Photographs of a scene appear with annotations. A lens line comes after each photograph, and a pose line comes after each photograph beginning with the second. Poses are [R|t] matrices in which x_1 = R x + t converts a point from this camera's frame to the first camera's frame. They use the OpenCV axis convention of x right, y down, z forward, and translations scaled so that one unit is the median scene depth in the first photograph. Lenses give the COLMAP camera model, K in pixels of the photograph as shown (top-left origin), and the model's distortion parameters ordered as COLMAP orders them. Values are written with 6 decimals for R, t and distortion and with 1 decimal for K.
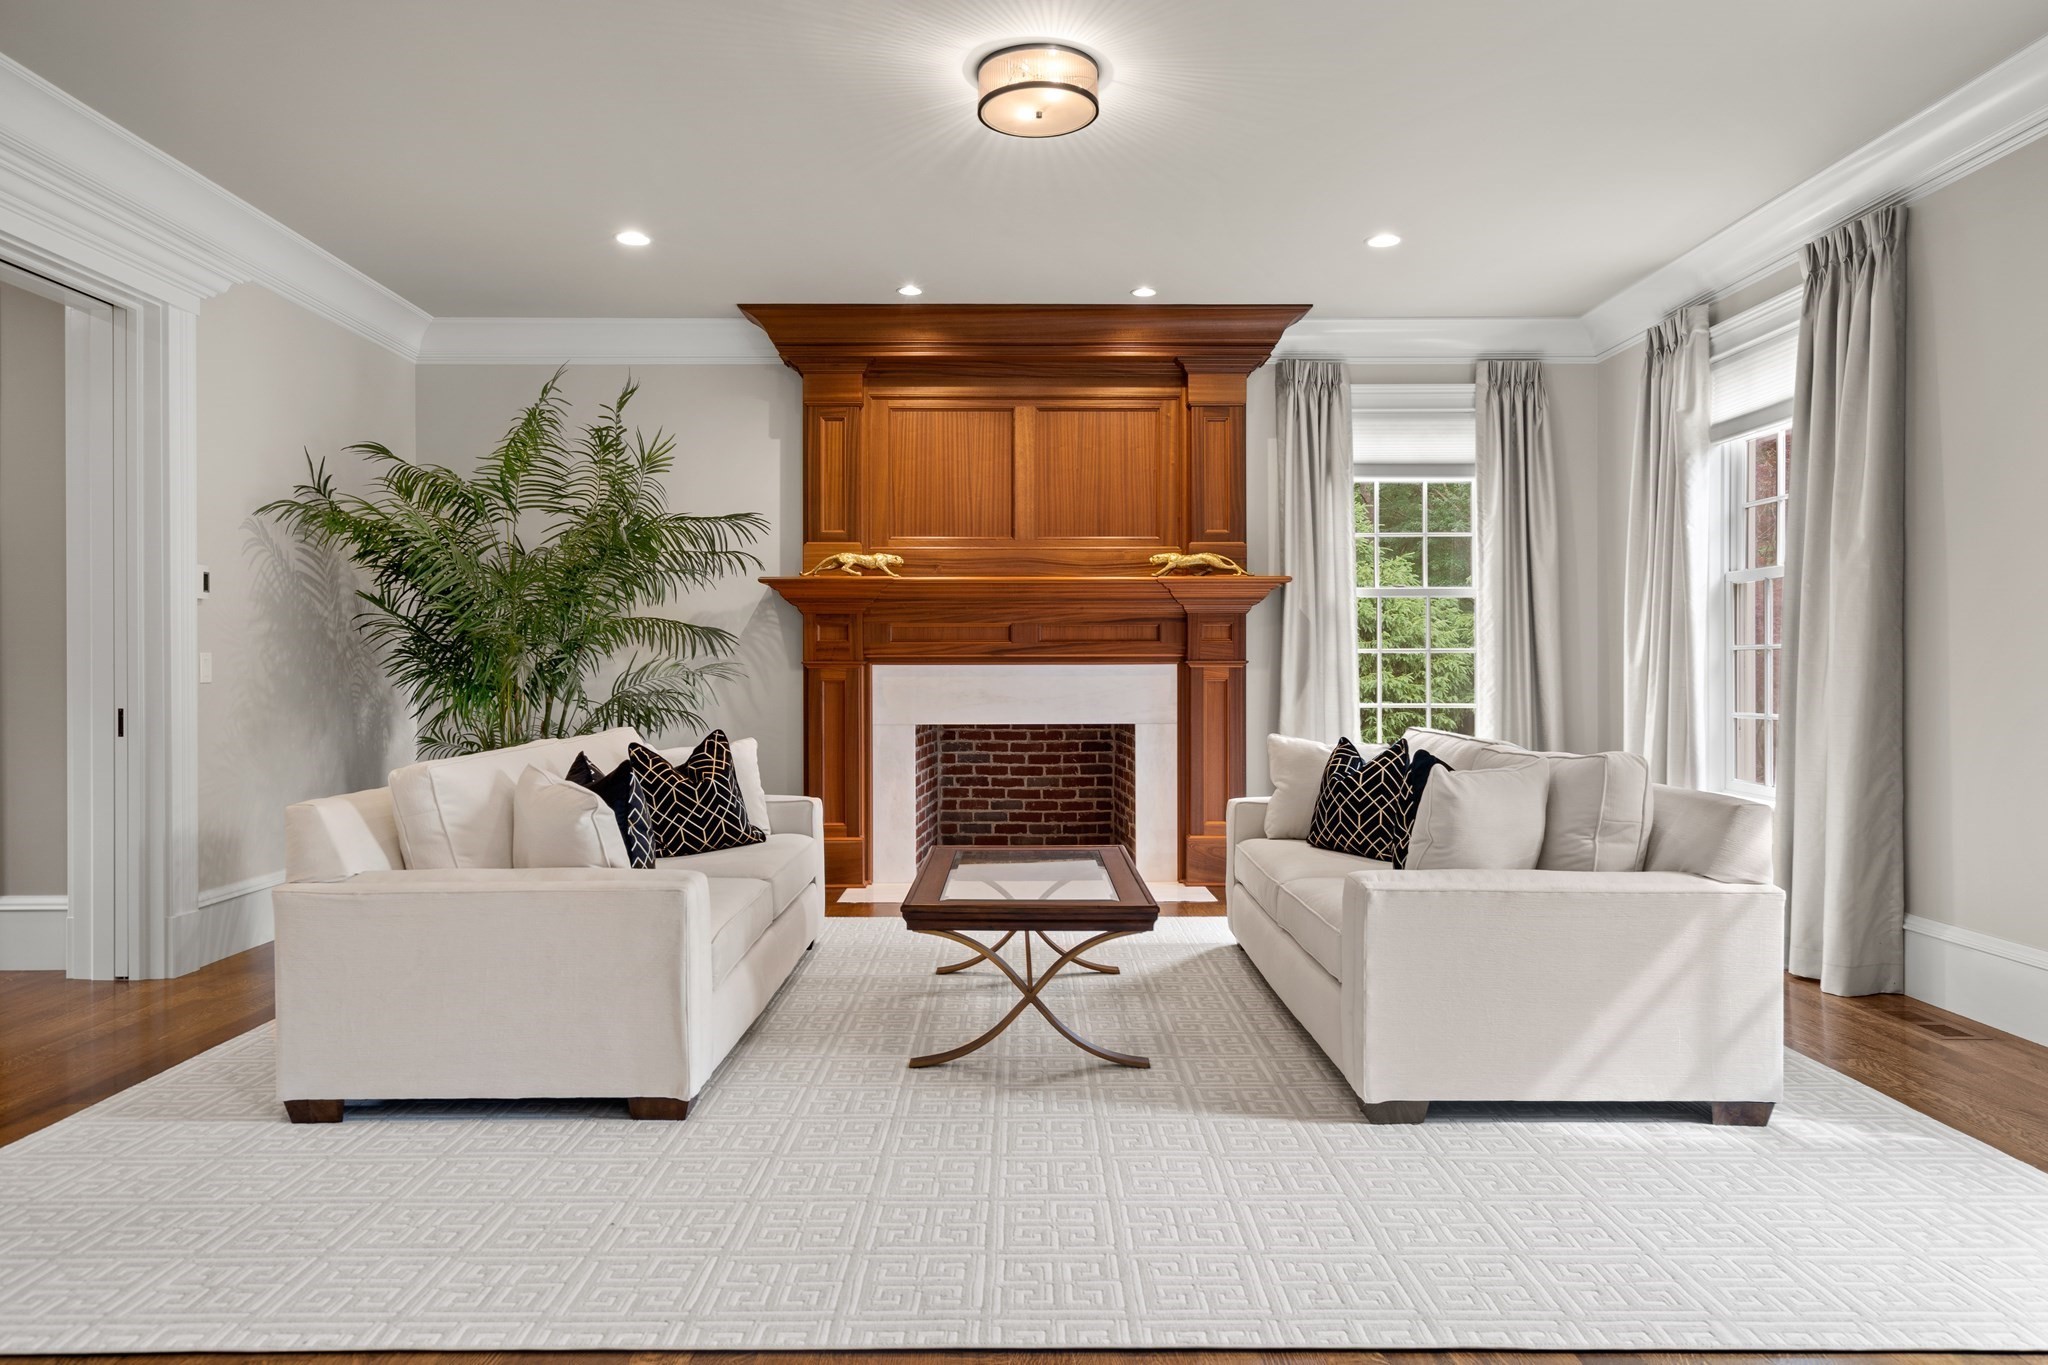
lens RADIAL K [[1300.7, 0, 1025.2], [0, 1300.7, 683.1], [0, 0, 1]] dist [0.008188, -0.000901]
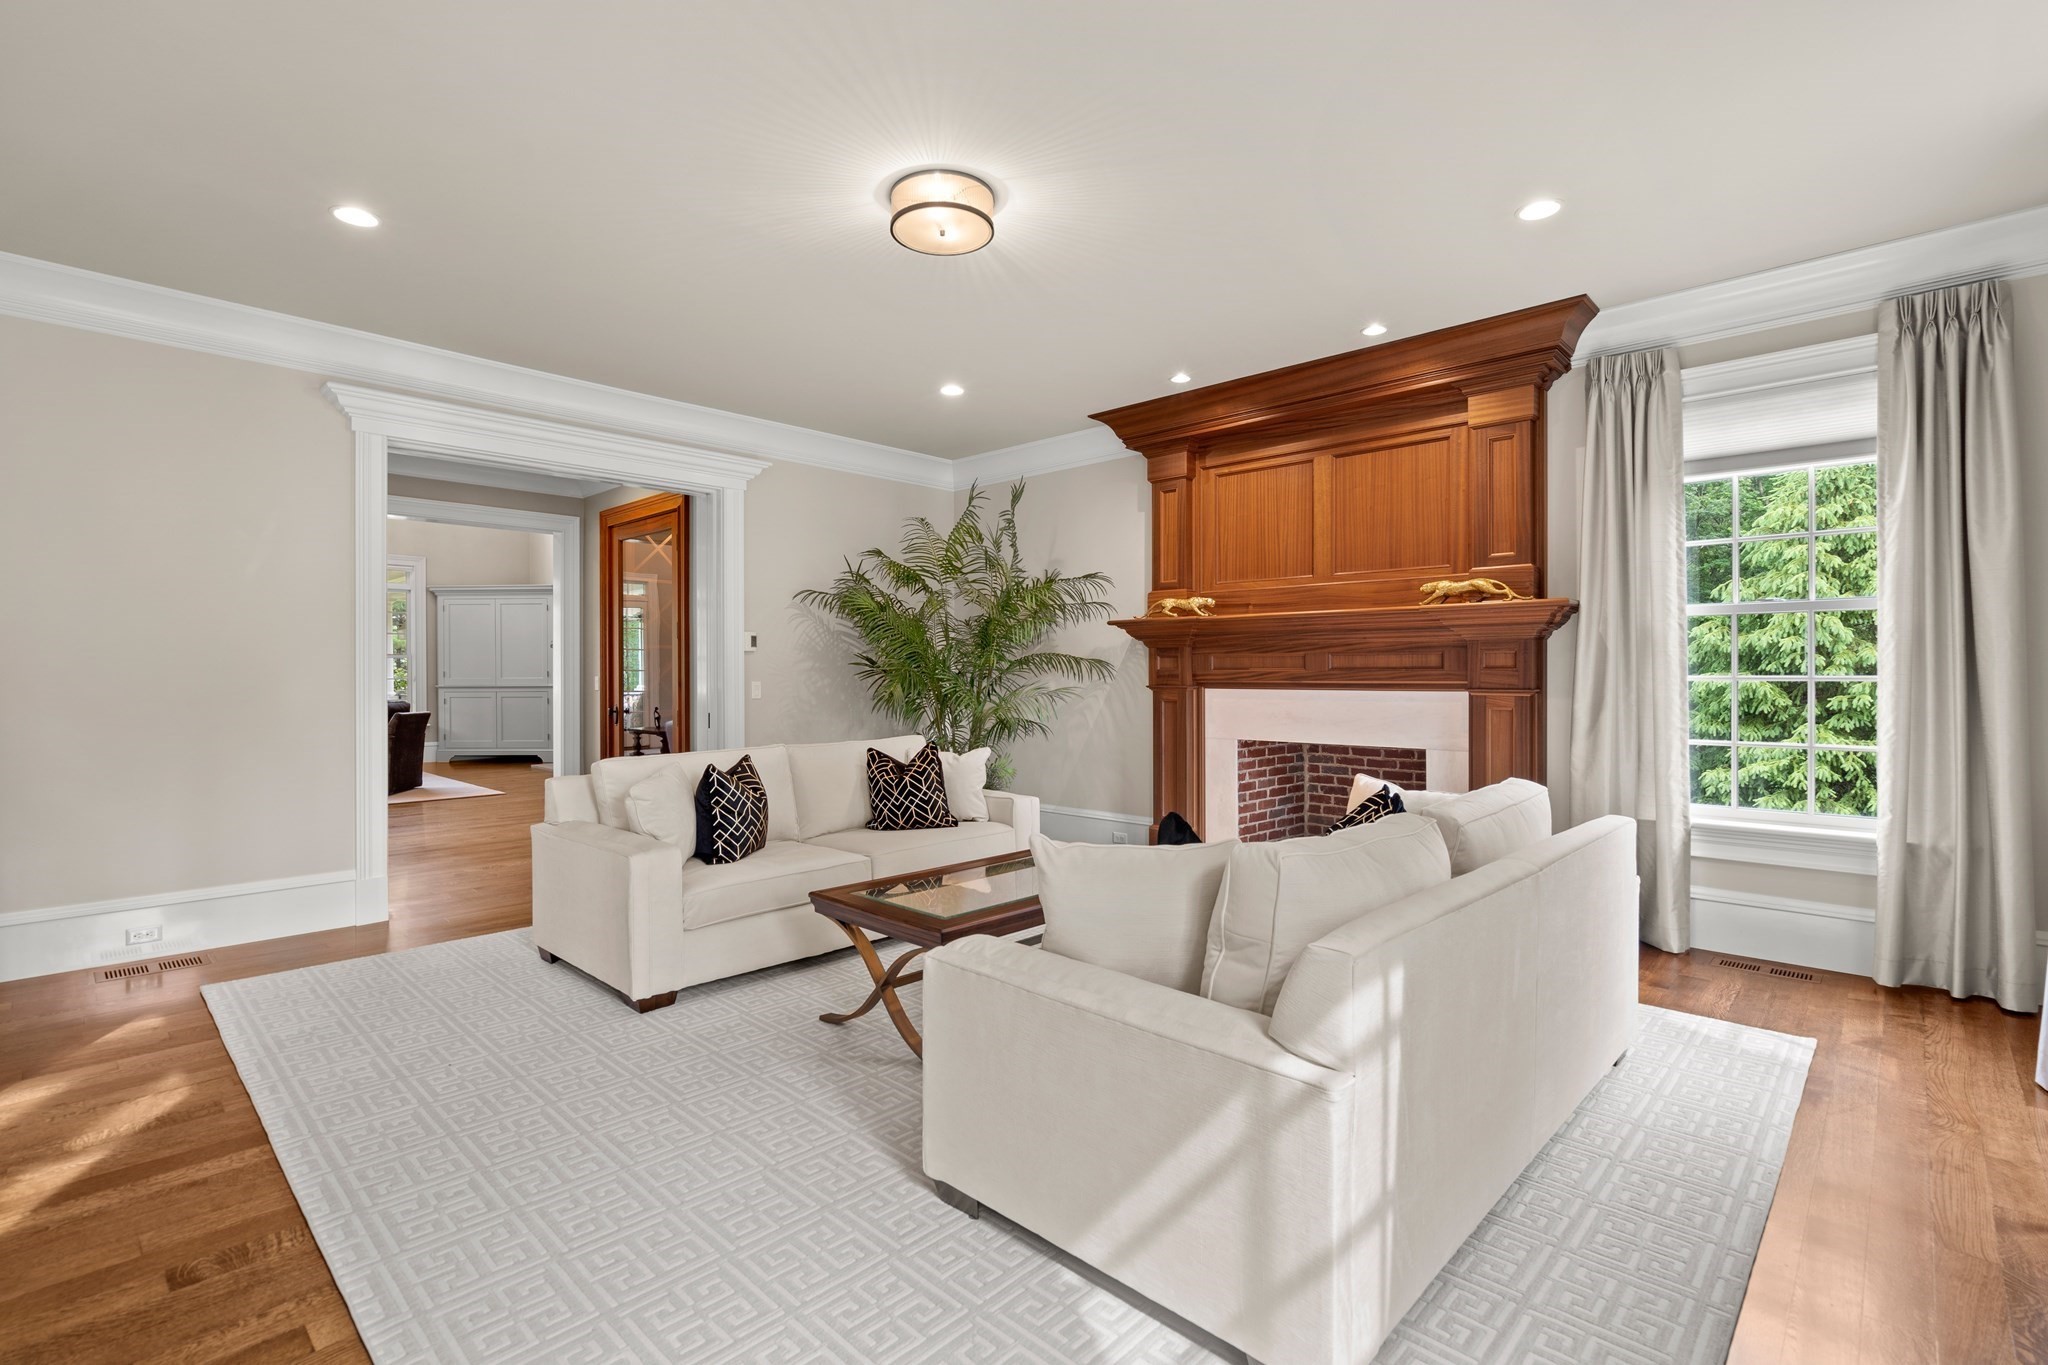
lens RADIAL K [[934.9, 0, 1024.6], [0, 934.9, 681.0], [0, 0, 1]] dist [0.001256, -0.000687]
pose [[0.720324, 0.007278, -0.693599, 0.372803], [-0.007434, 0.999969, 0.002772, -0.022383], [0.693598, 0.003160, 0.720356, 0.257219]]
